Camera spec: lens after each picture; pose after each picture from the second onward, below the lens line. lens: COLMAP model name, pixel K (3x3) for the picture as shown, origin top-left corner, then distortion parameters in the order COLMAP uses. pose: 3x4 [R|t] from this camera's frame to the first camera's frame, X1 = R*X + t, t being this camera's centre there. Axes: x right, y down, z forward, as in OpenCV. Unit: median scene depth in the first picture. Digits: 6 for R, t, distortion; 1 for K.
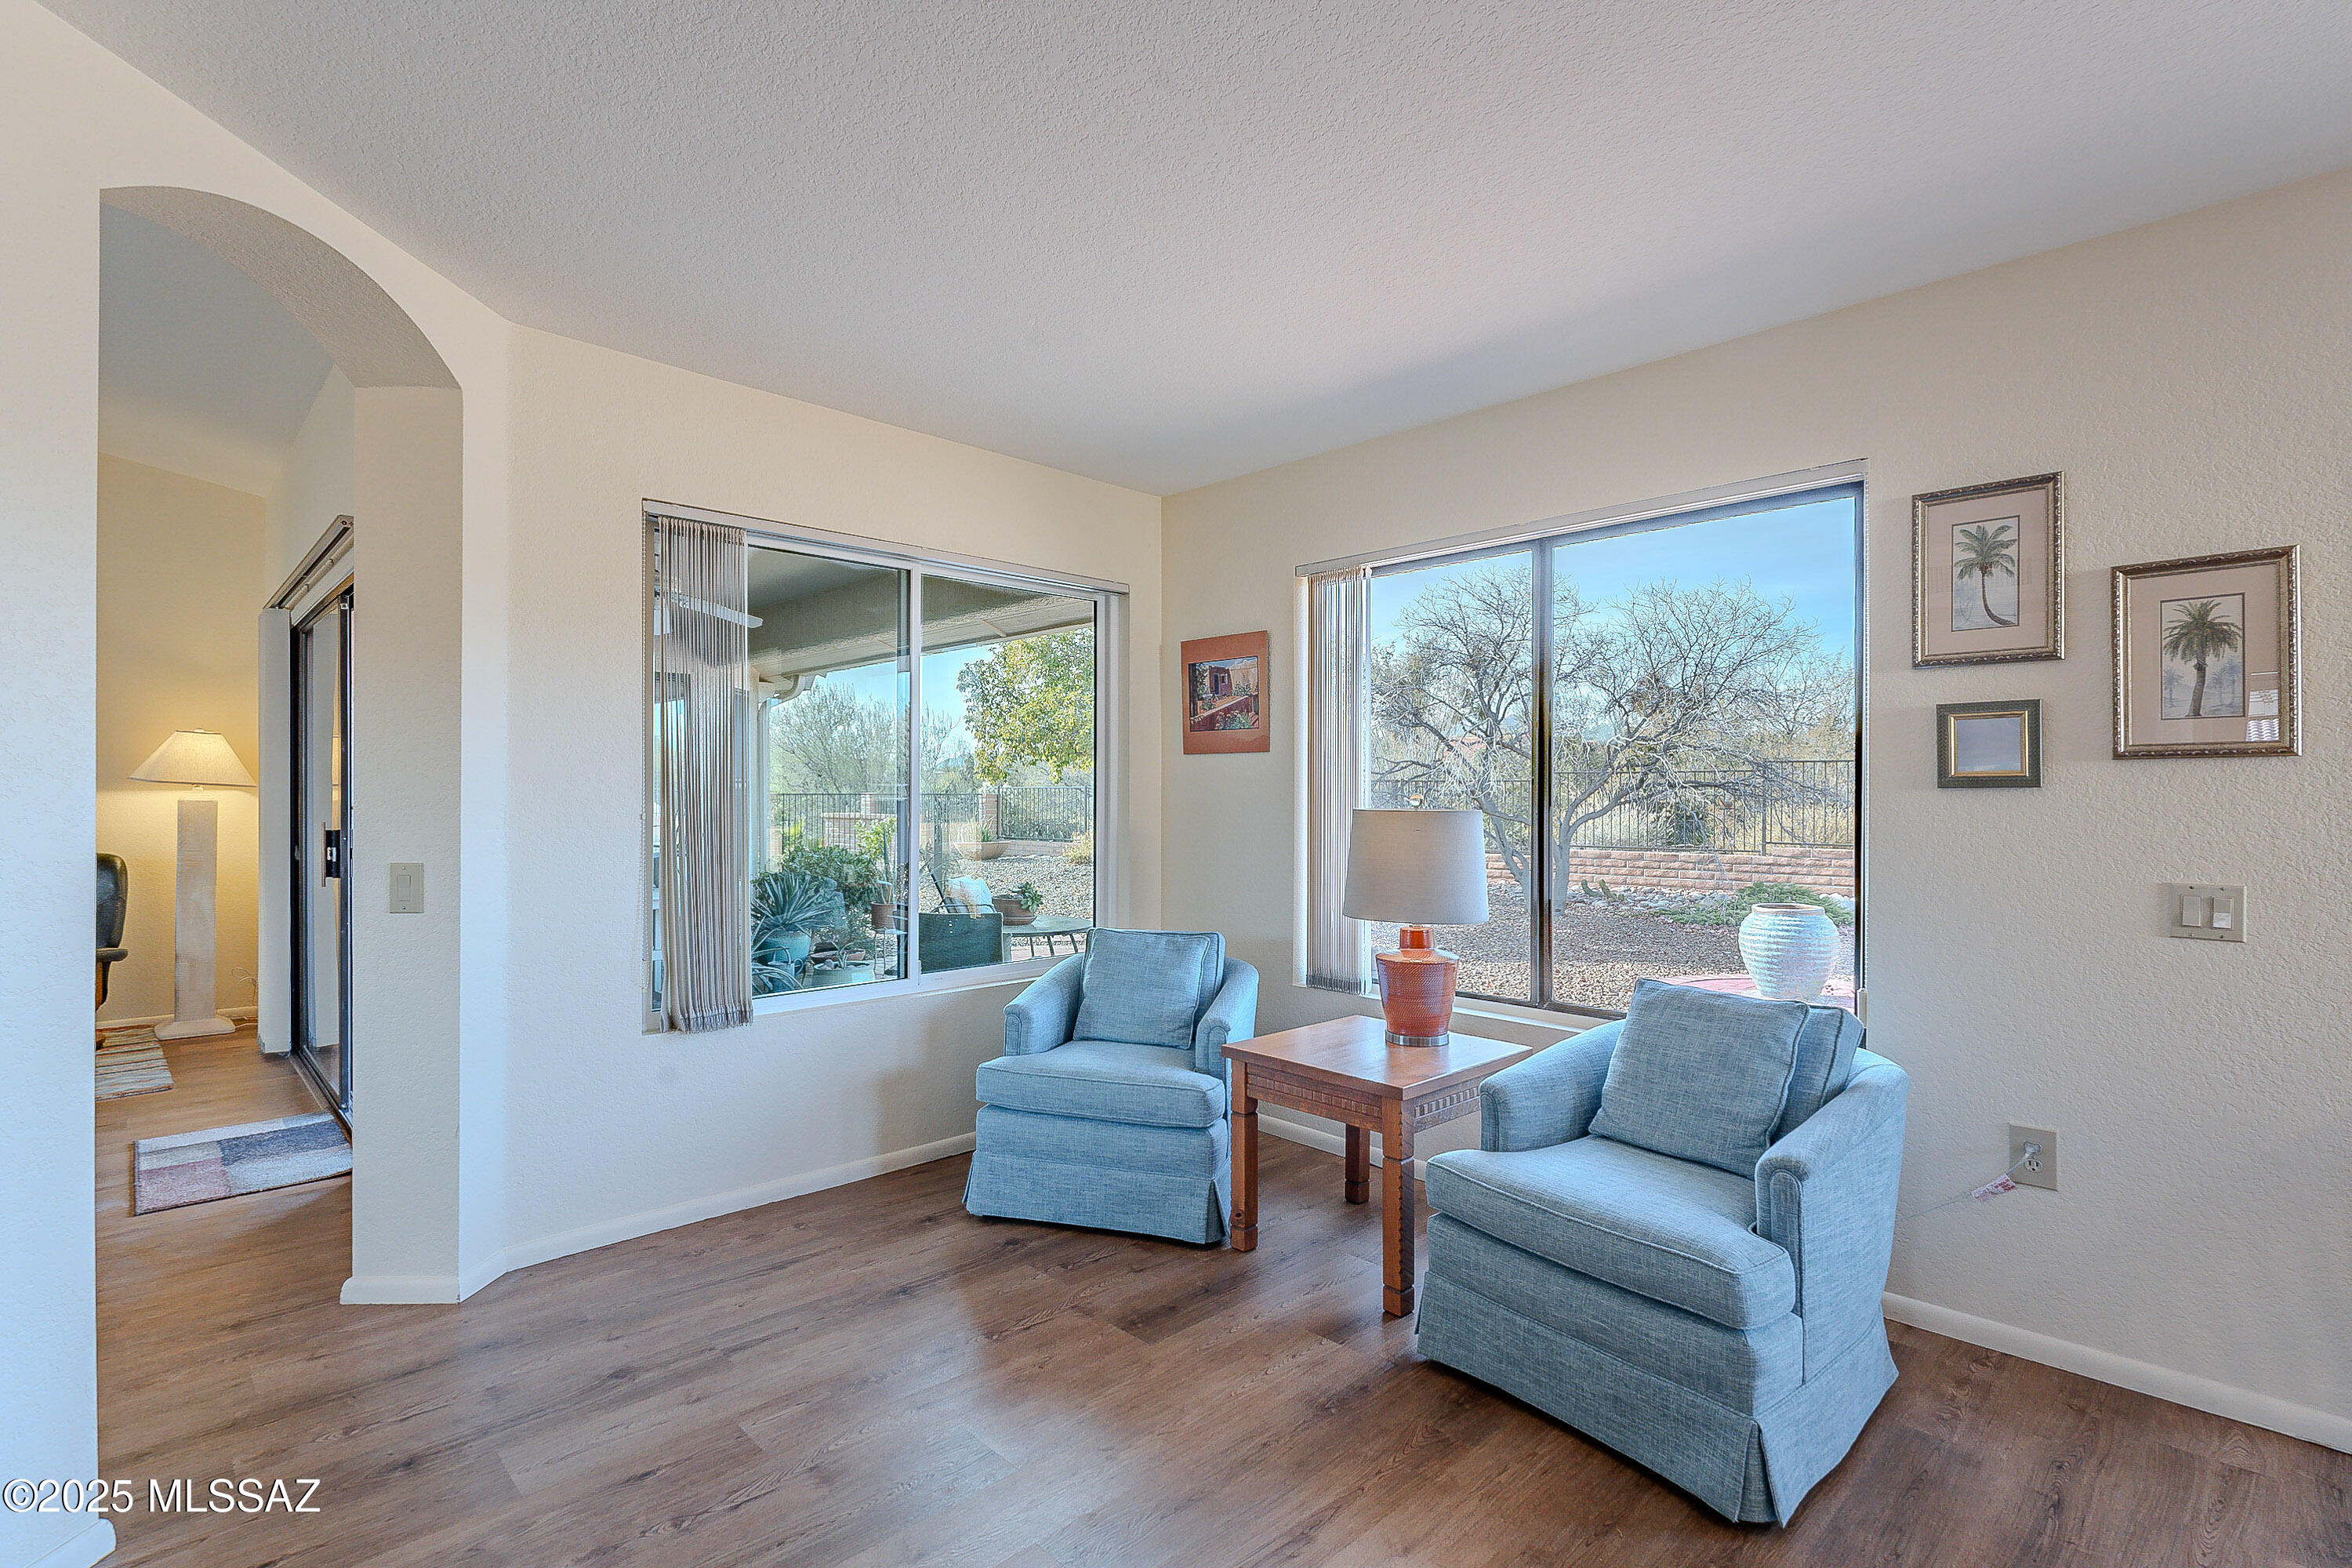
lens RADIAL K [[1104.9, 0, 1190.3], [0, 1104.9, 790.7], [0, 0, 1]] dist [-0.001670, 0.000633]
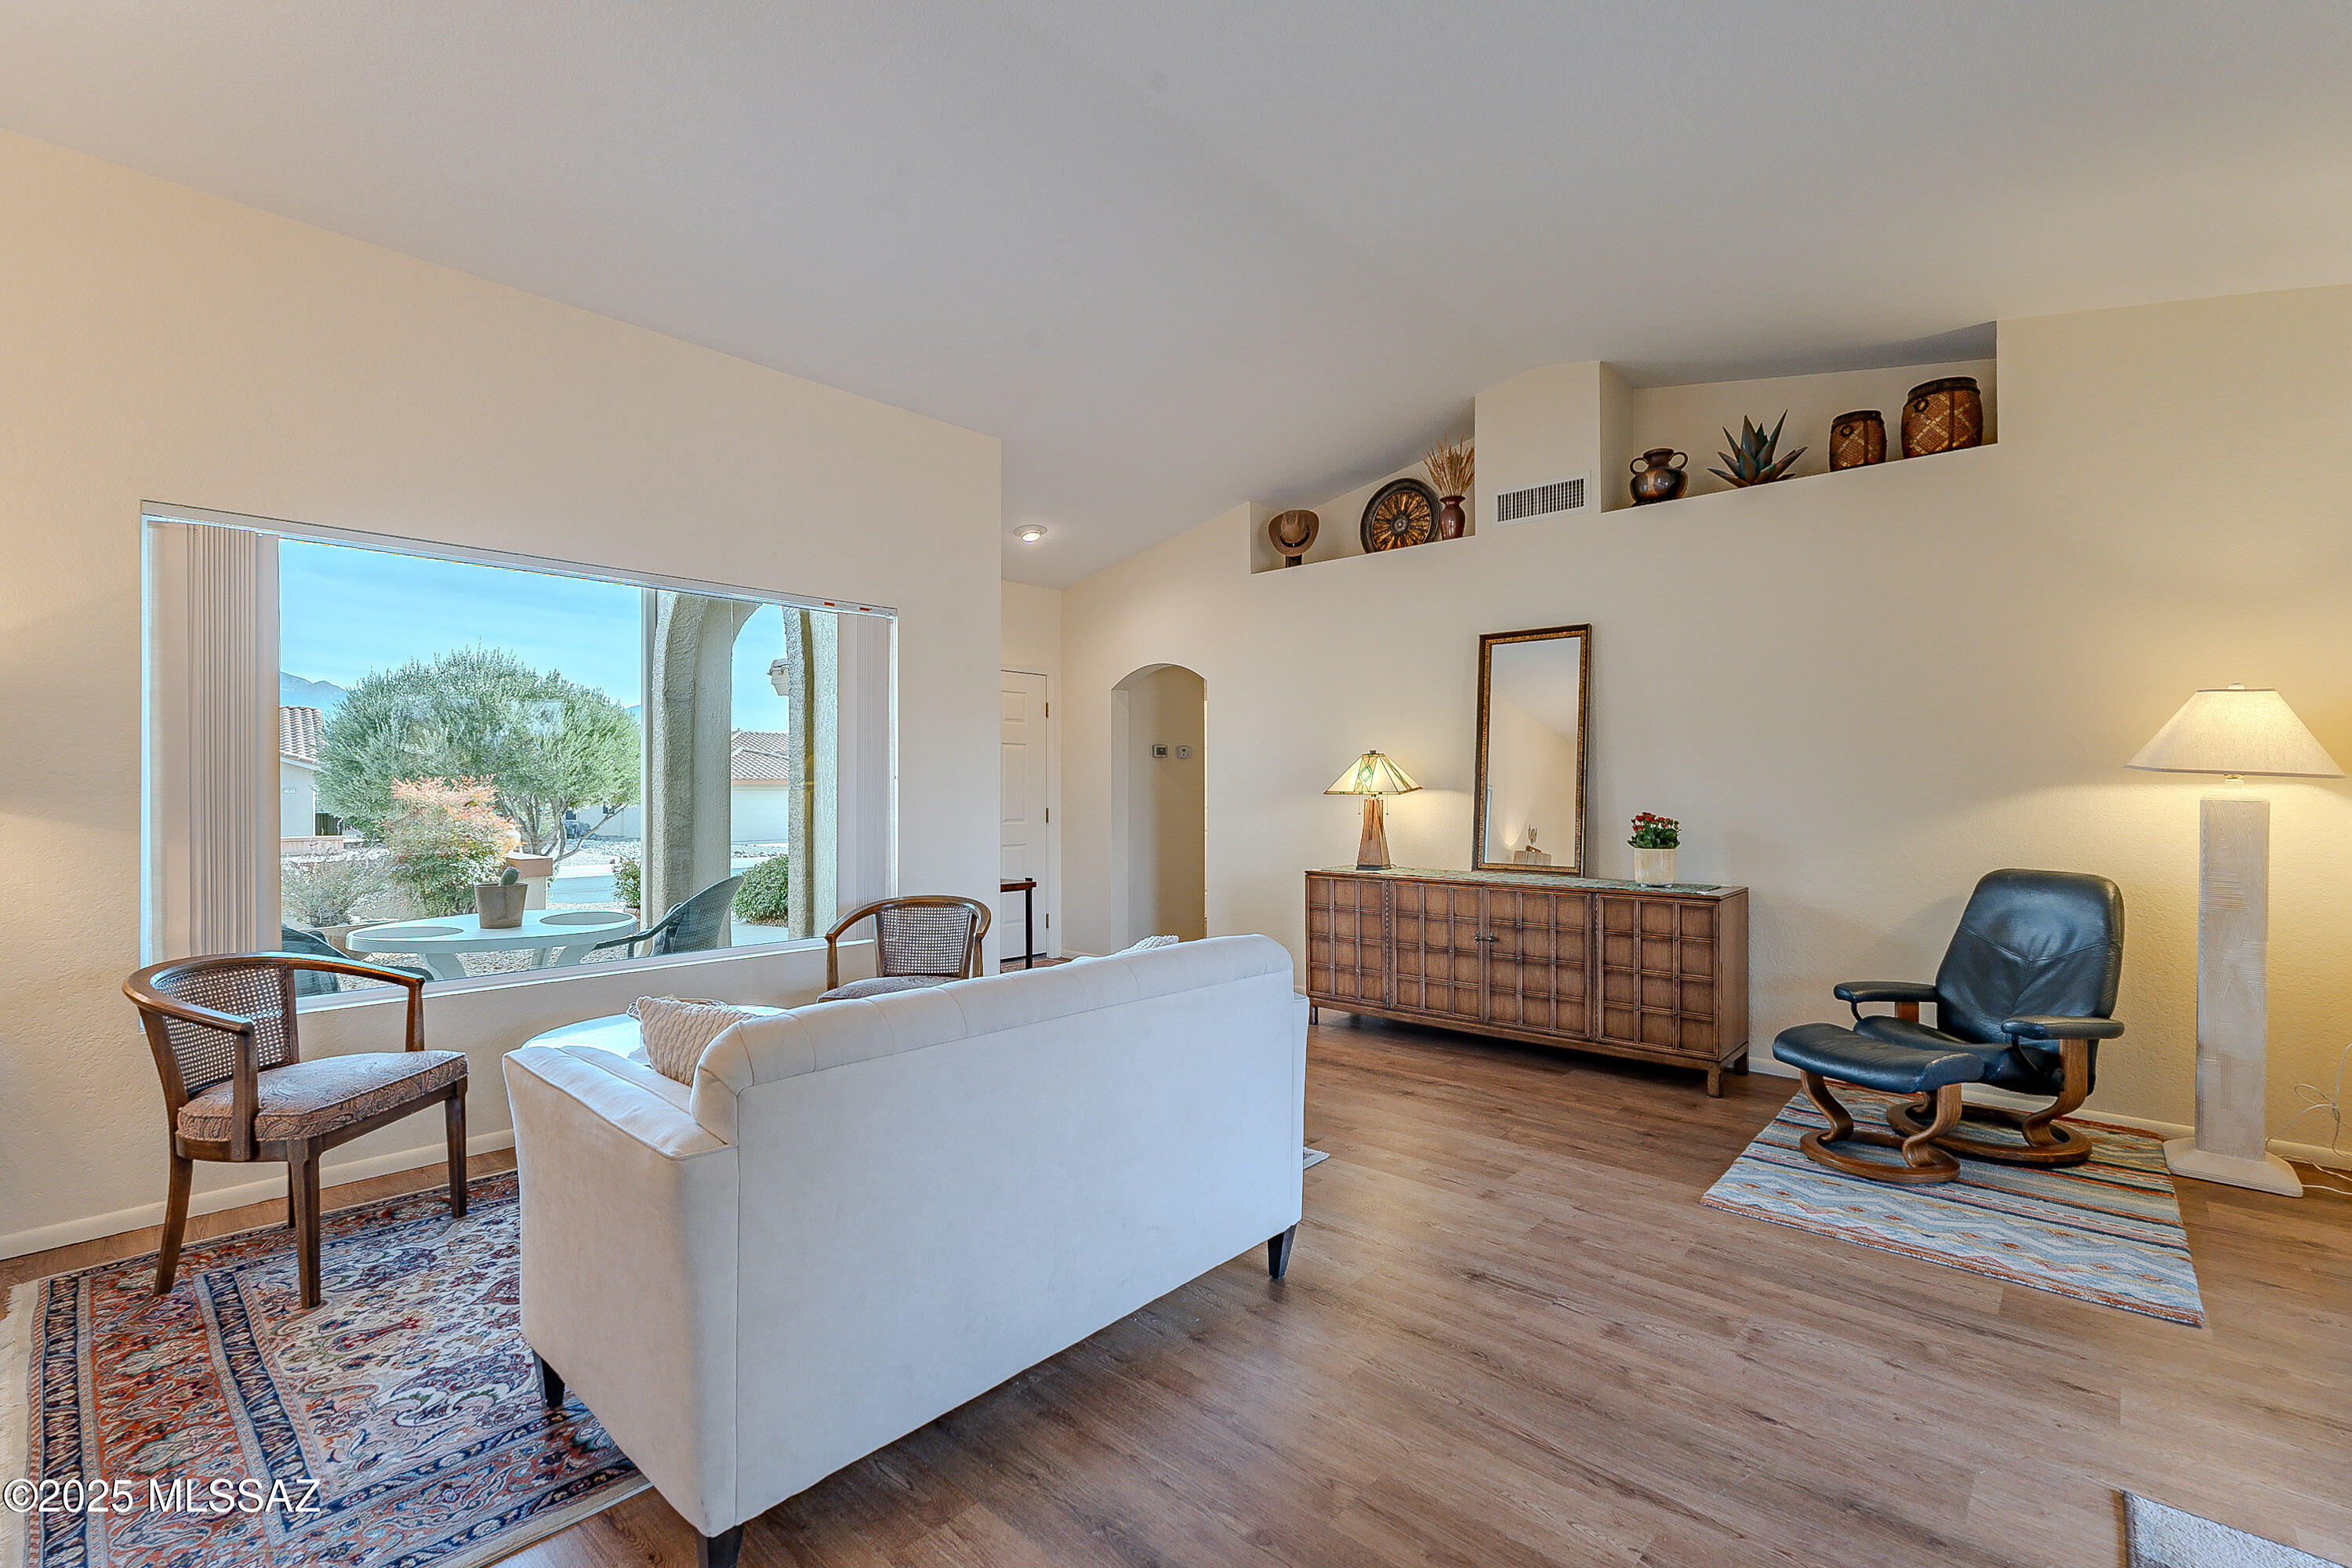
lens RADIAL K [[1031.4, 0, 1179.7], [0, 1031.4, 787.1], [0, 0, 1]] dist [-0.001492, -0.000236]
pose [[0.060474, 0.000881, -0.998169, -0.363995], [0.002974, 0.999995, 0.001063, -0.000715], [0.998165, -0.003032, 0.060471, 0.380447]]
